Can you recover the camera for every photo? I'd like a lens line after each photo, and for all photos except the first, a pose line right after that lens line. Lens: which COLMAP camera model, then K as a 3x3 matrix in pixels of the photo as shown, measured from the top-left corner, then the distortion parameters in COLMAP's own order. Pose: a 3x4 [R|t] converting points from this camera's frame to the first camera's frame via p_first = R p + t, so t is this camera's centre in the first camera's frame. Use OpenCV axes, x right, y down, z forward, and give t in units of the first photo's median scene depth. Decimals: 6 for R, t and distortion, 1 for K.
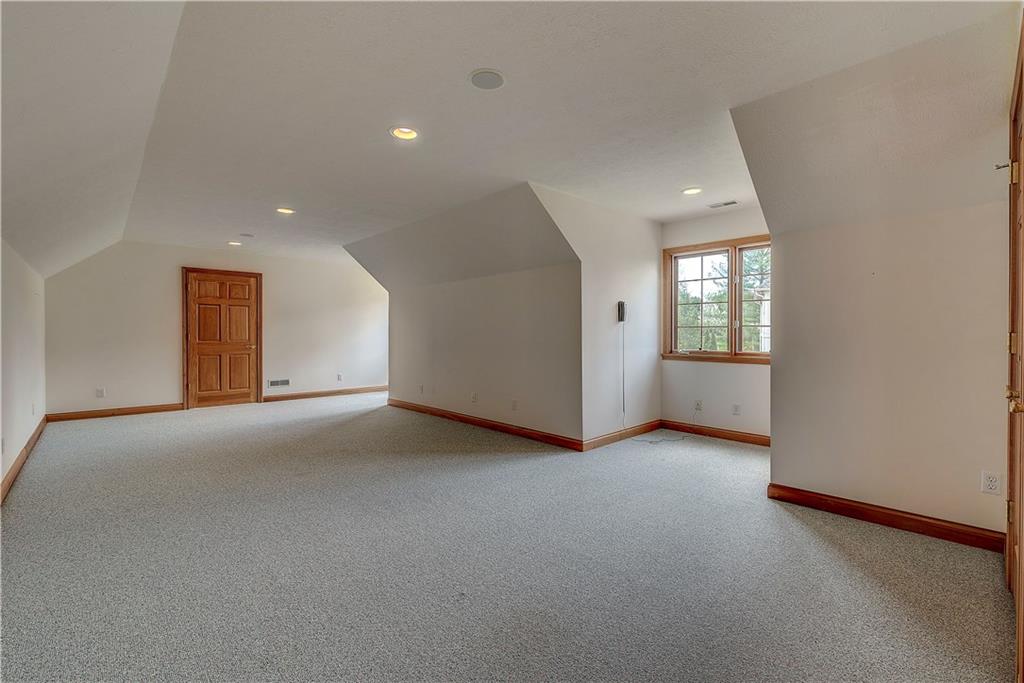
lens RADIAL K [[447.6, 0, 519.4], [0, 447.6, 341.2], [0, 0, 1]] dist [0.001373, -0.000153]
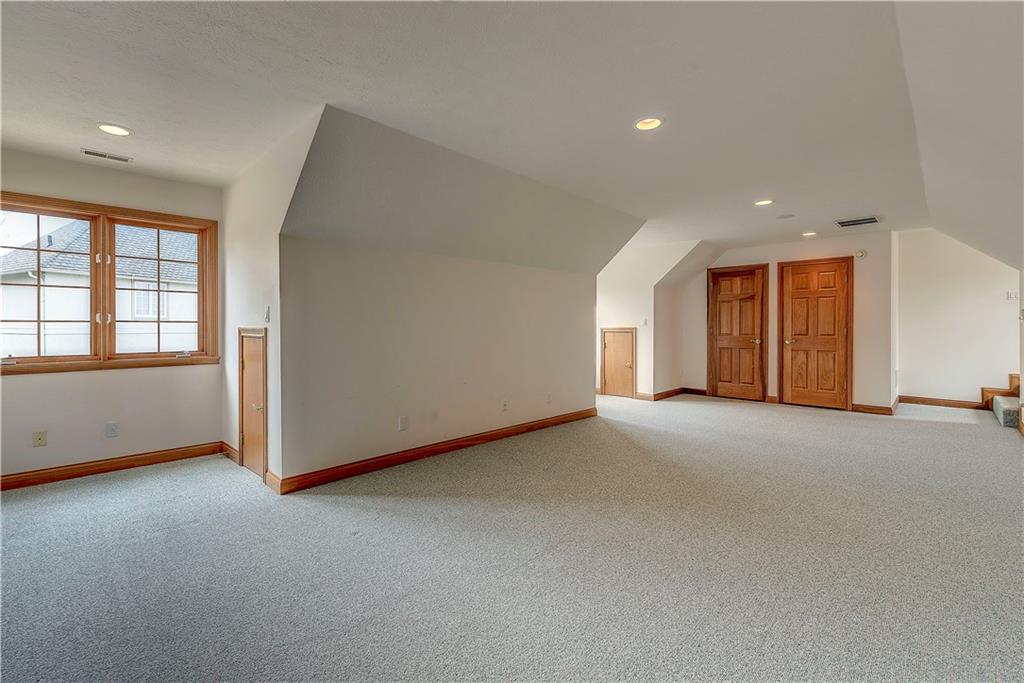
lens RADIAL K [[447.6, 0, 519.2], [0, 447.6, 336.4], [0, 0, 1]] dist [0.001373, -0.000153]
pose [[-0.050791, -0.001072, 0.998709, -0.544979], [0.012075, 0.999926, 0.001688, -0.001325], [-0.998636, 0.012145, -0.050774, 0.593552]]
